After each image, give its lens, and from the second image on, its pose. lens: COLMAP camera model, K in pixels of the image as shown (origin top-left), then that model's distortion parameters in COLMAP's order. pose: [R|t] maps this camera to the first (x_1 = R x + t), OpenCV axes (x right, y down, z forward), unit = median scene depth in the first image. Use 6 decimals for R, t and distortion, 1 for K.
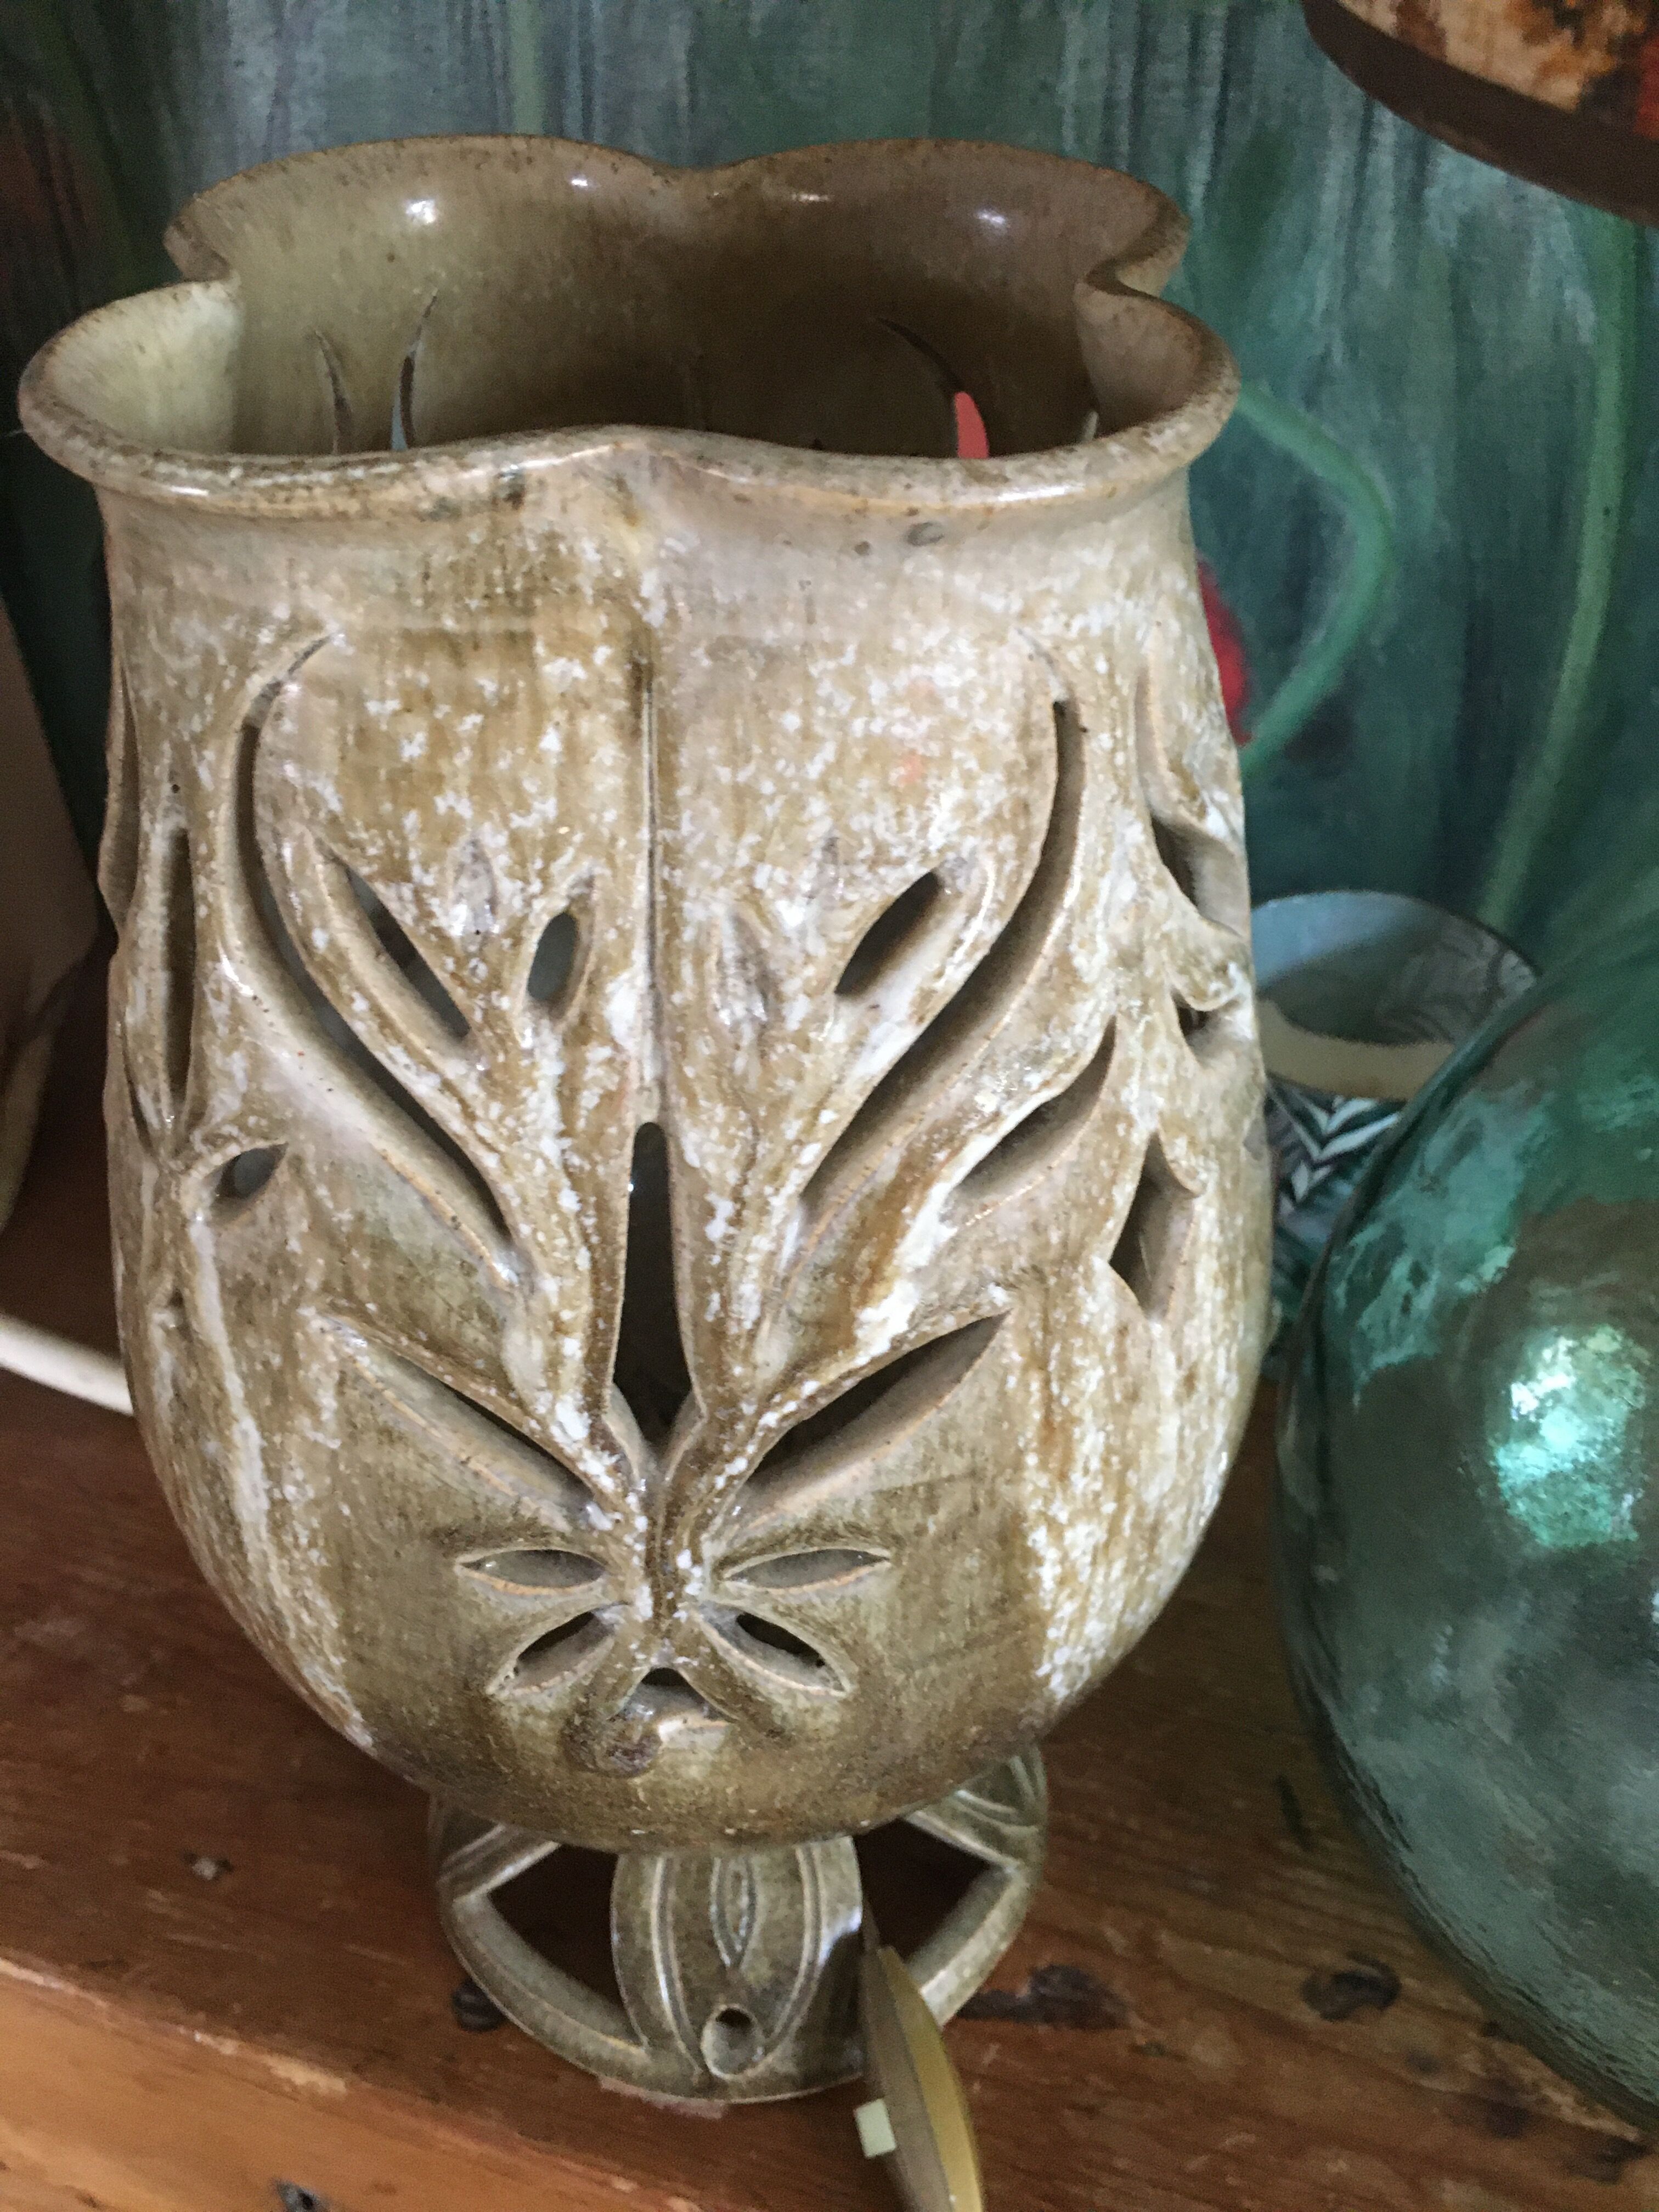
lens RADIAL K [[1945.0, 0, 825.1], [0, 1945.0, 1092.7], [0, 0, 1]] dist [0.074157, -0.126659]
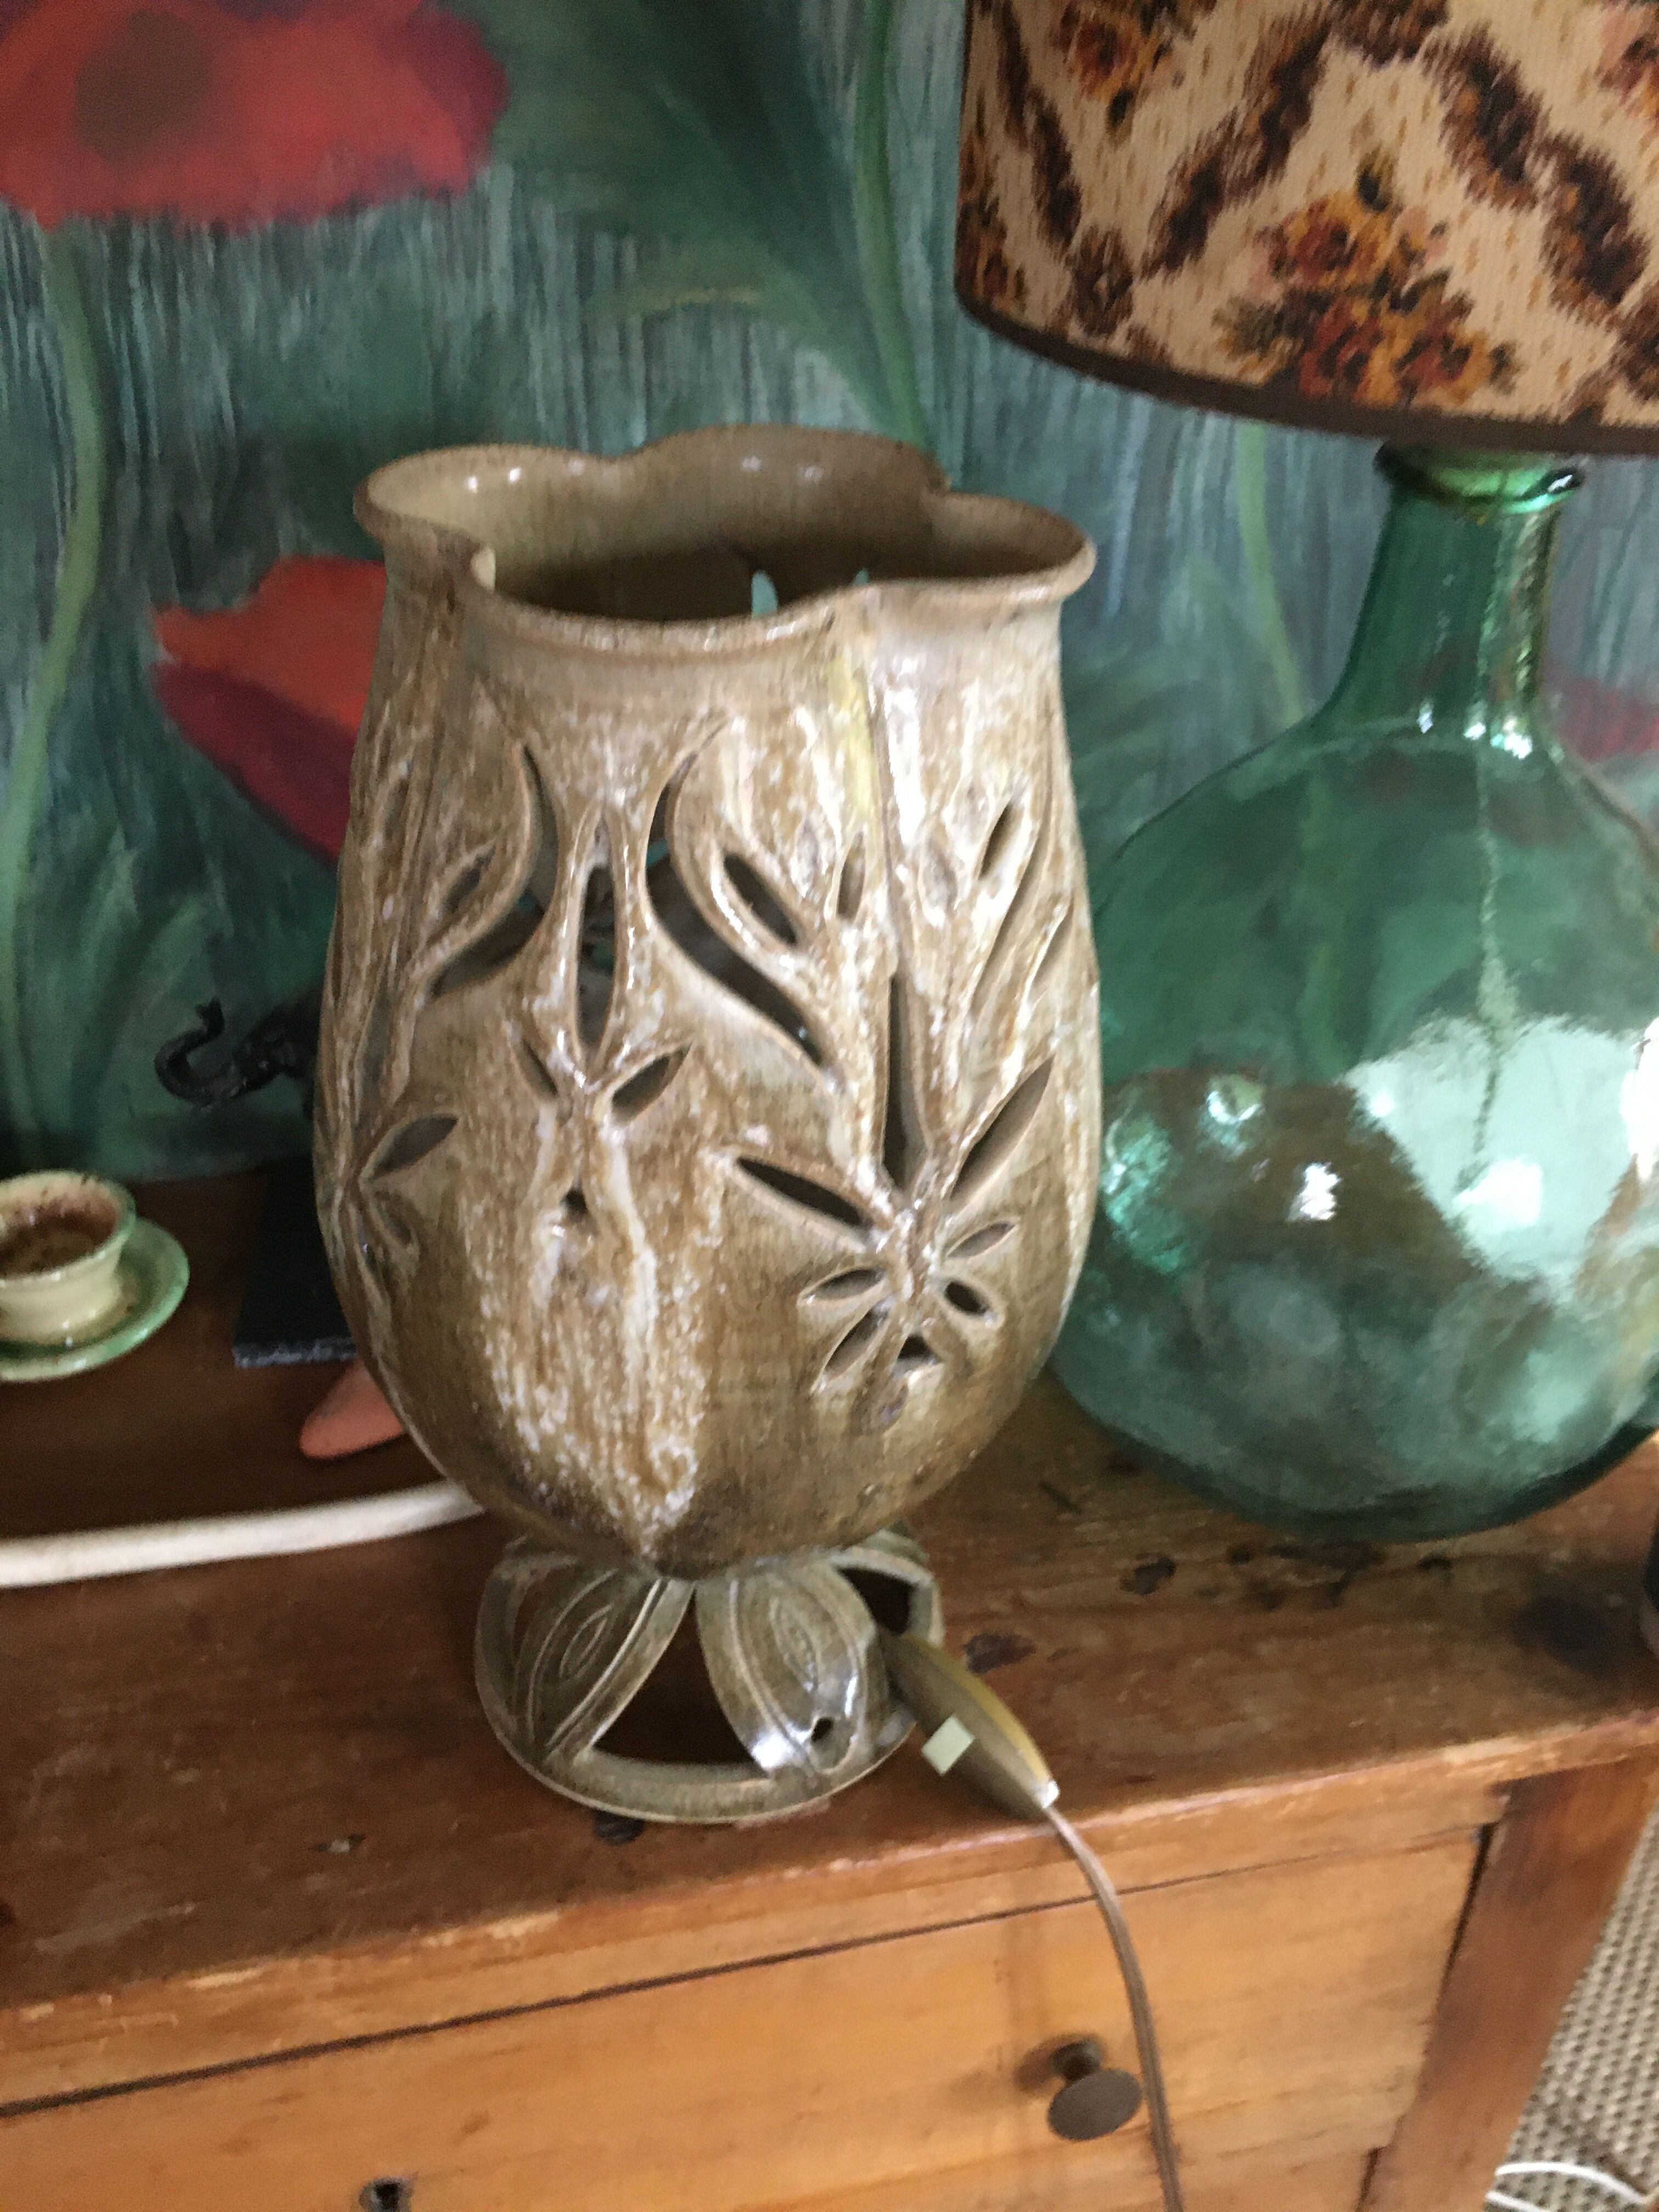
lens RADIAL K [[1945.0, 0, 815.4], [0, 1945.0, 1076.6], [0, 0, 1]] dist [0.074157, -0.126659]
pose [[0.861449, -0.236495, 0.449418, -0.902571], [0.285024, 0.957580, -0.042436, 0.148817], [-0.420318, 0.164651, 0.892313, -0.475750]]
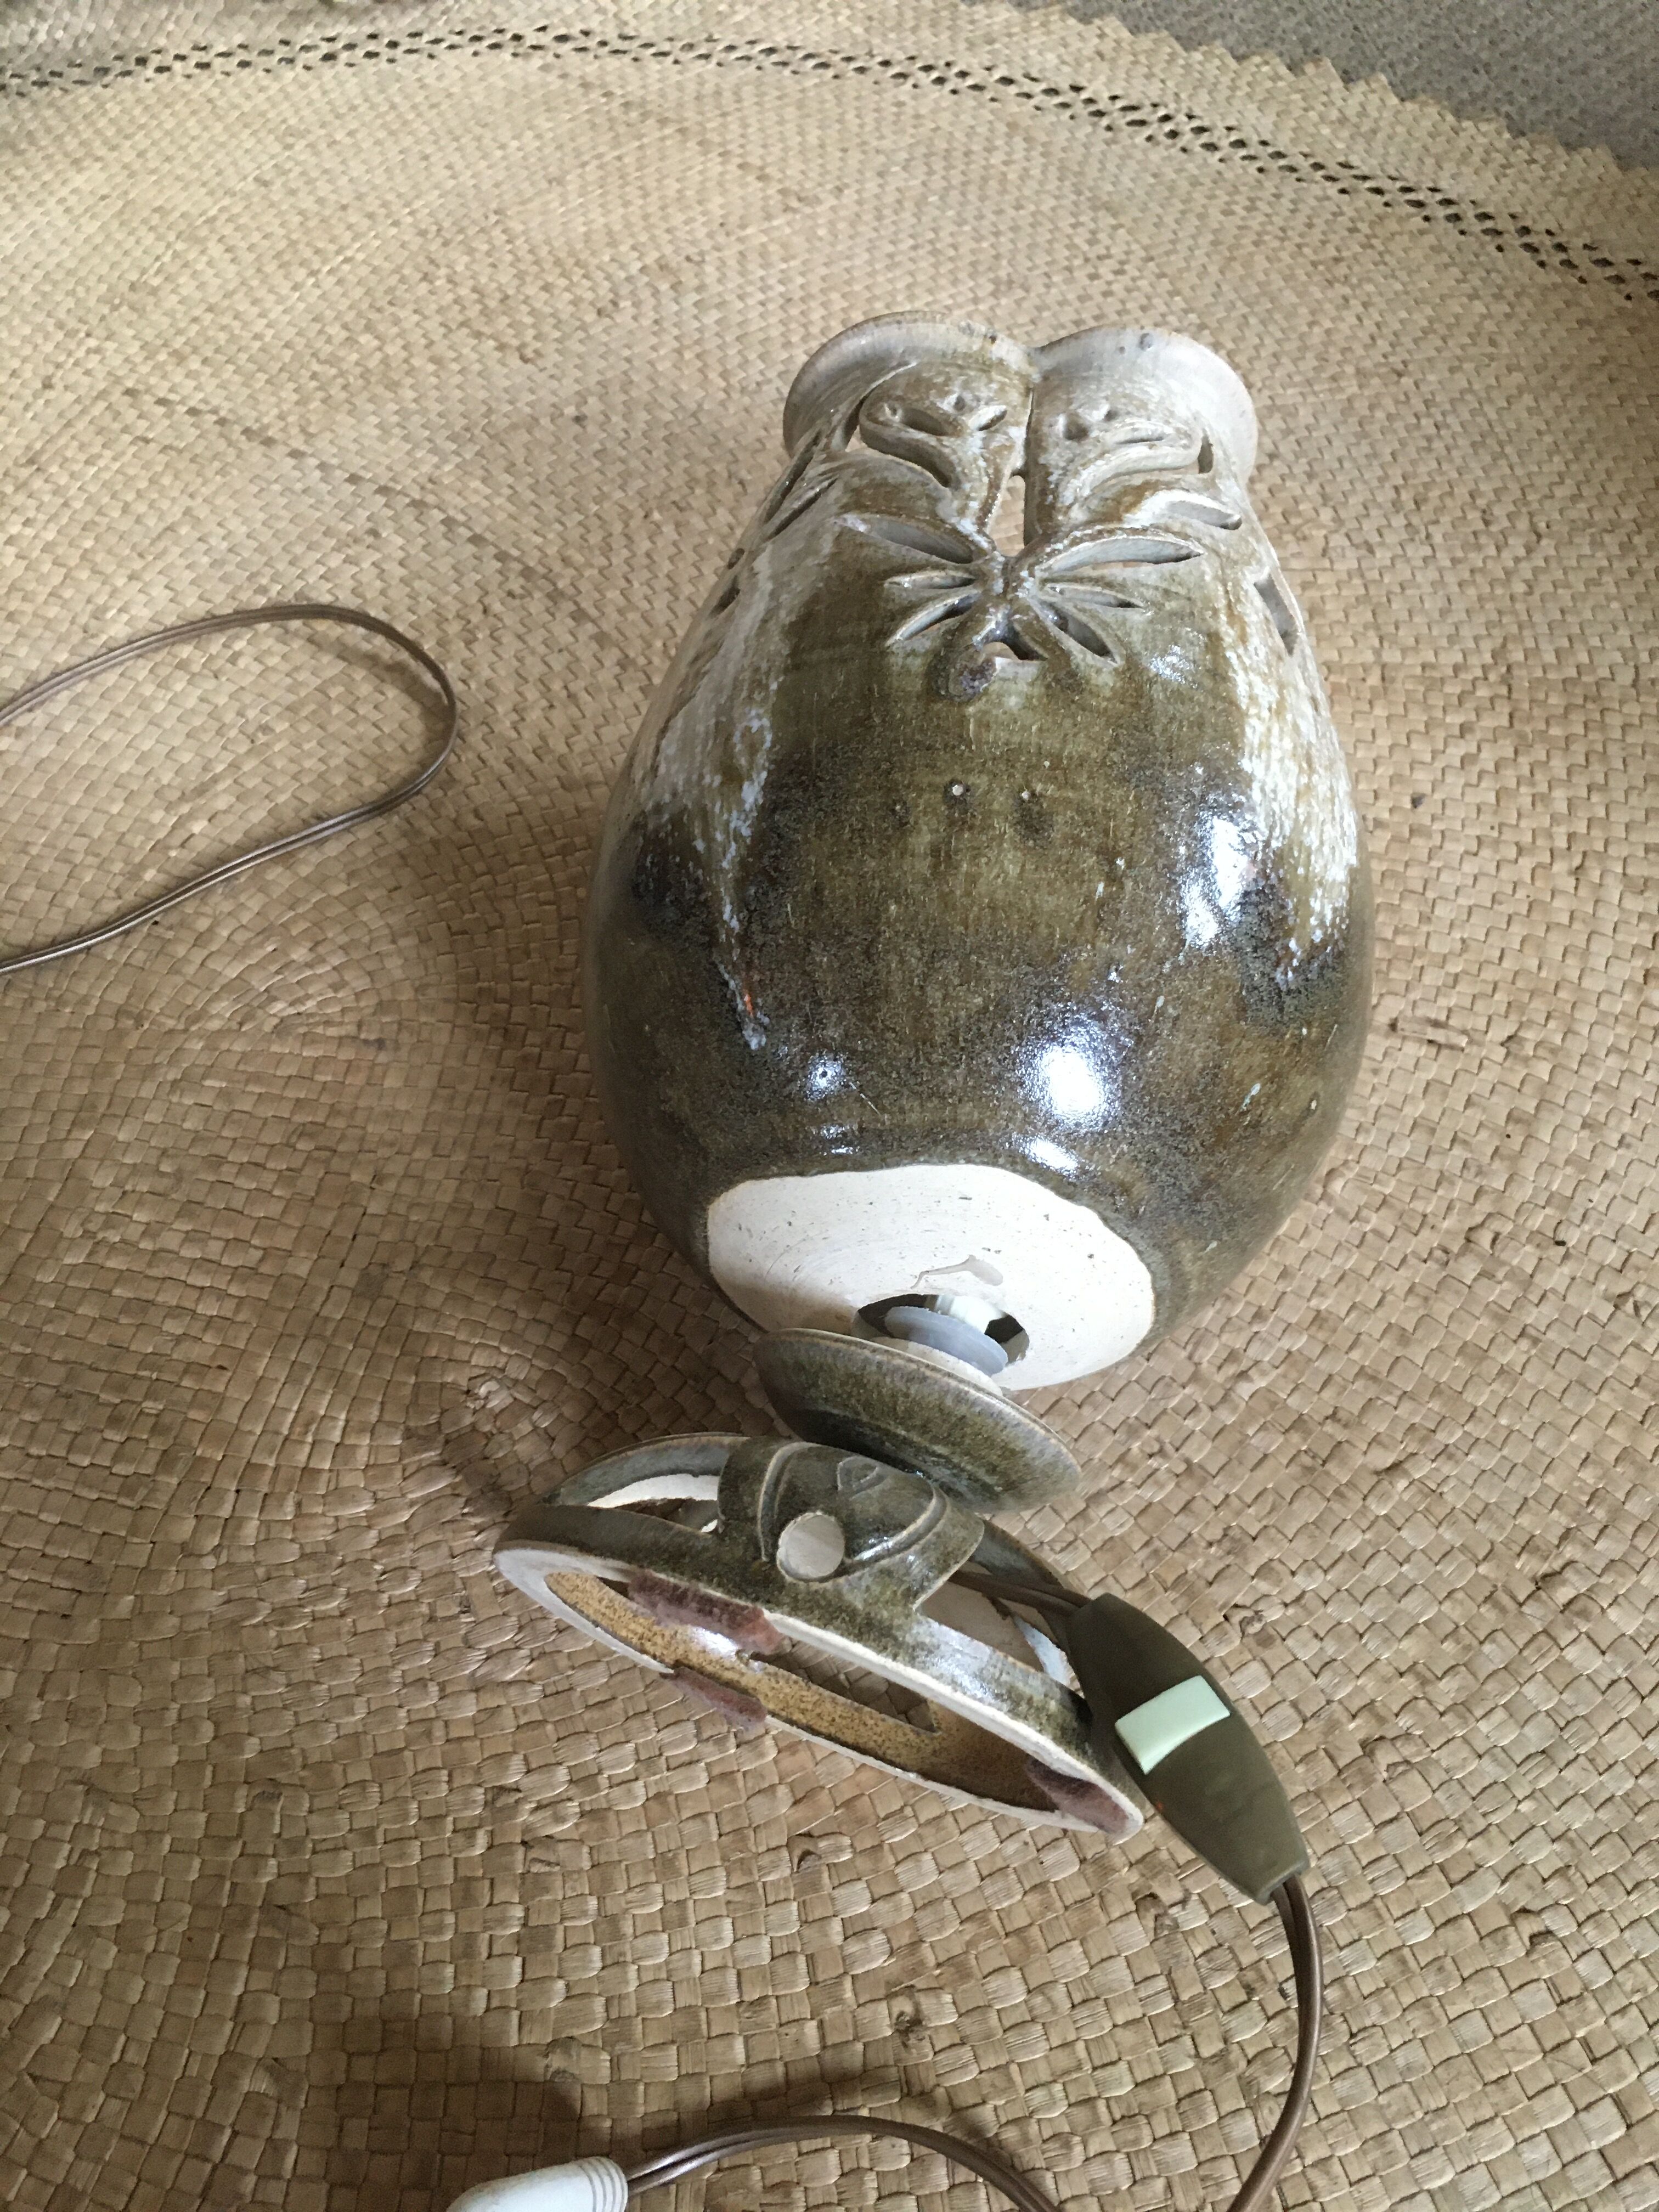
lens RADIAL K [[1945.0, 0, 828.1], [0, 1945.0, 1087.6], [0, 0, 1]] dist [0.074157, -0.126659]
pose [[0.993827, 0.095577, -0.056336, -0.108704], [-0.081259, 0.281352, -0.956158, 2.111894], [-0.075537, 0.954833, 0.287382, 1.000013]]
